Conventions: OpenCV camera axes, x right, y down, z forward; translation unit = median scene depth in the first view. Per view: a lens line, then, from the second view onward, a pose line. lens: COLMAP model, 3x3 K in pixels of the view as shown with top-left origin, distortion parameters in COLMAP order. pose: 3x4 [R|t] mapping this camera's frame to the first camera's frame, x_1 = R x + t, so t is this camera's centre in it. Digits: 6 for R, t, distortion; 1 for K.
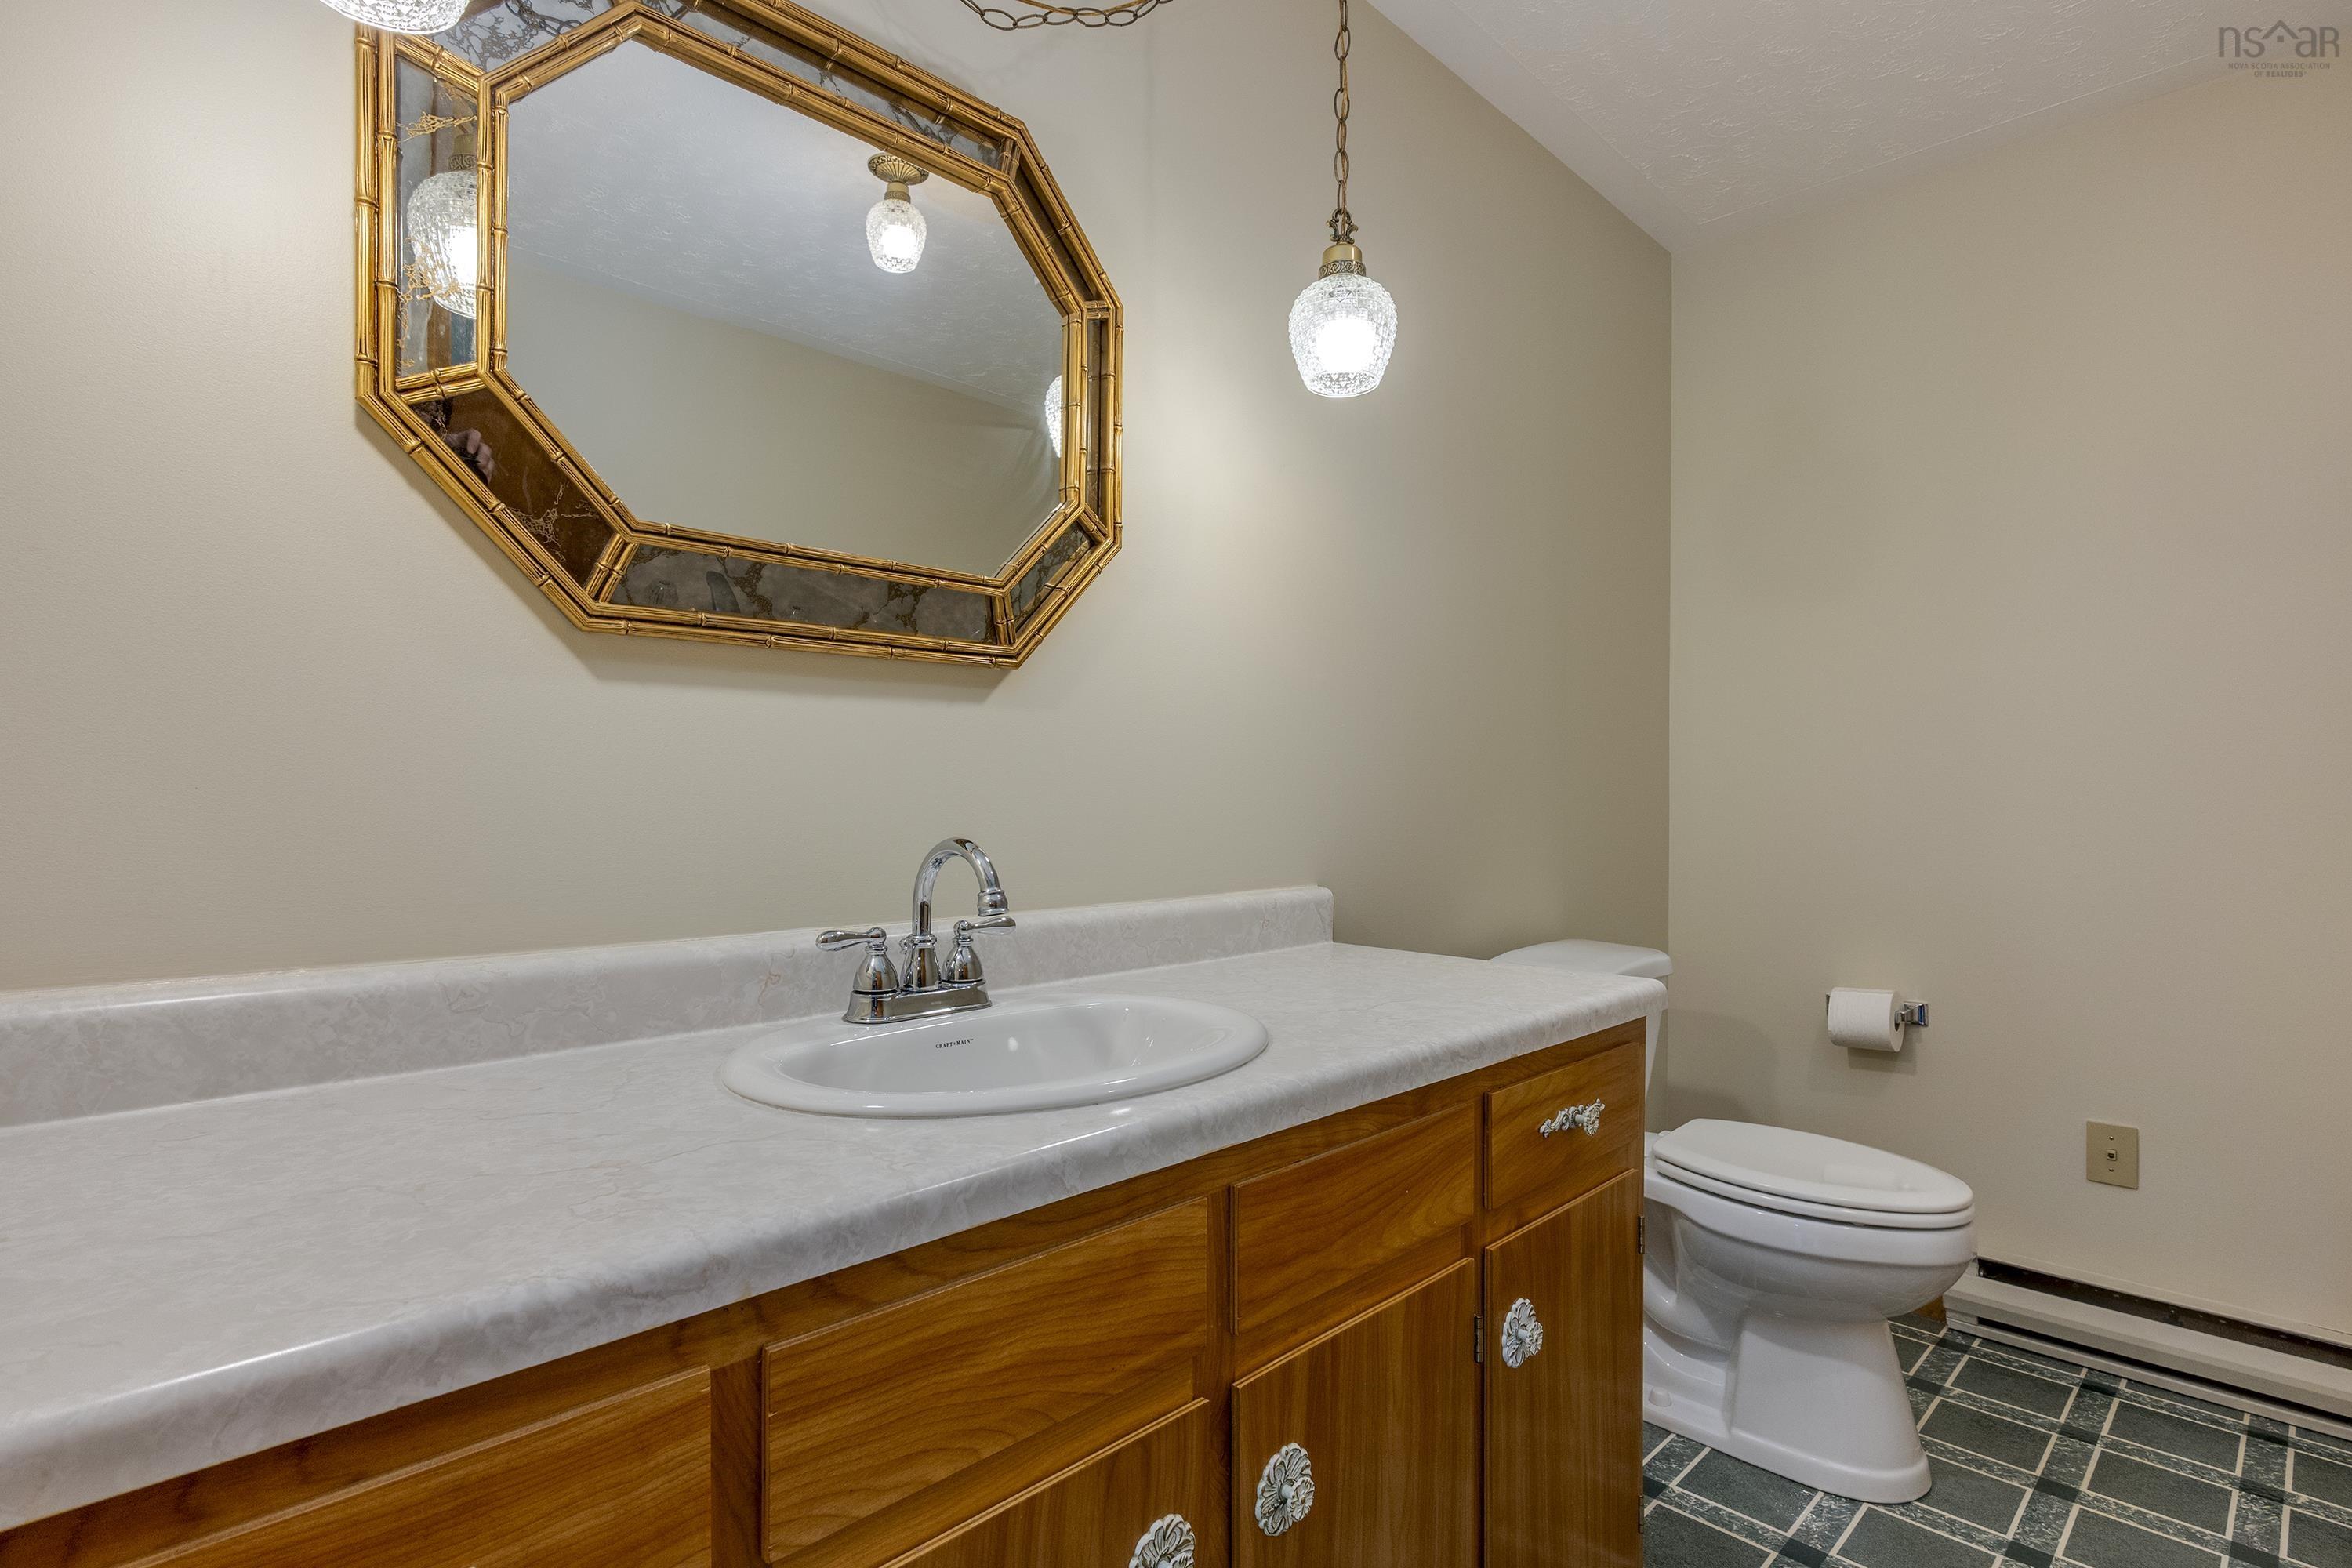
lens RADIAL K [[1136.9, 0, 1024.0], [0, 1136.9, 805.8], [0, 0, 1]] dist [-0.043625, 0.001509]
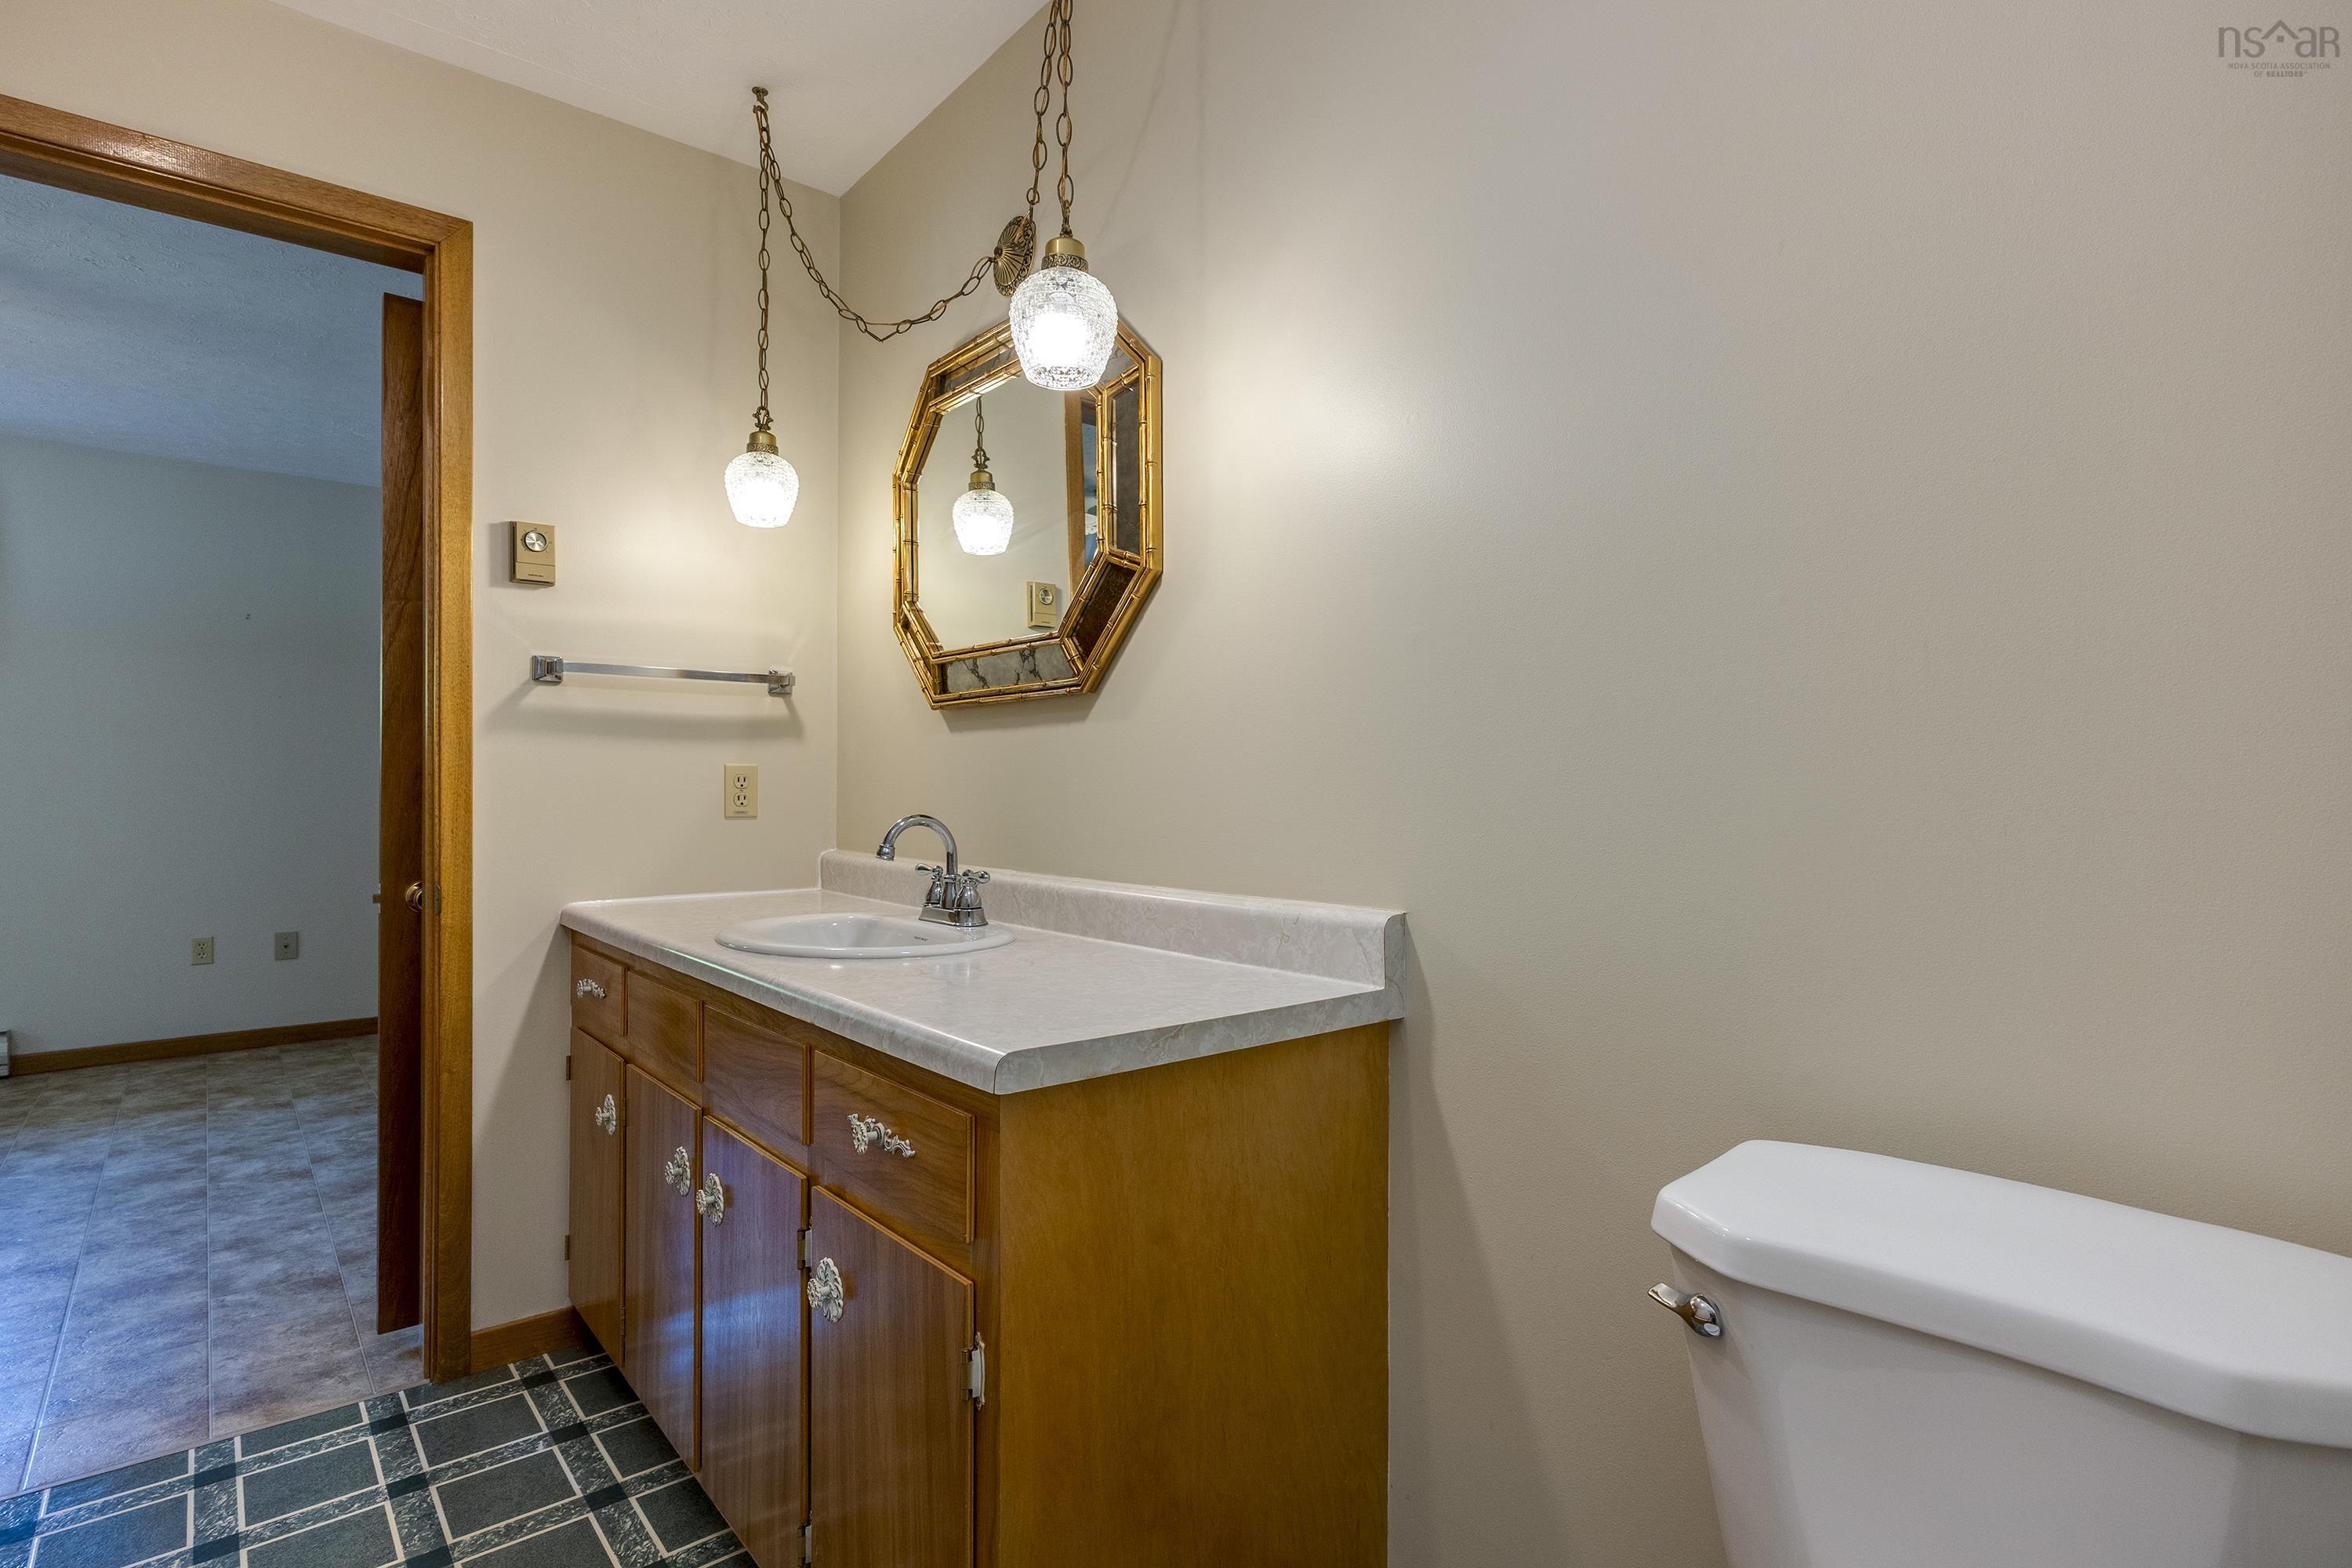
lens RADIAL K [[1163.4, 0, 1175.4], [0, 1163.4, 780.8], [0, 0, 1]] dist [0.005199, 0.000720]
pose [[0.005294, -0.008761, -0.999948, 1.899848], [-0.012243, 0.999886, -0.008825, -0.011979], [0.999911, 0.012289, 0.005186, 1.571274]]
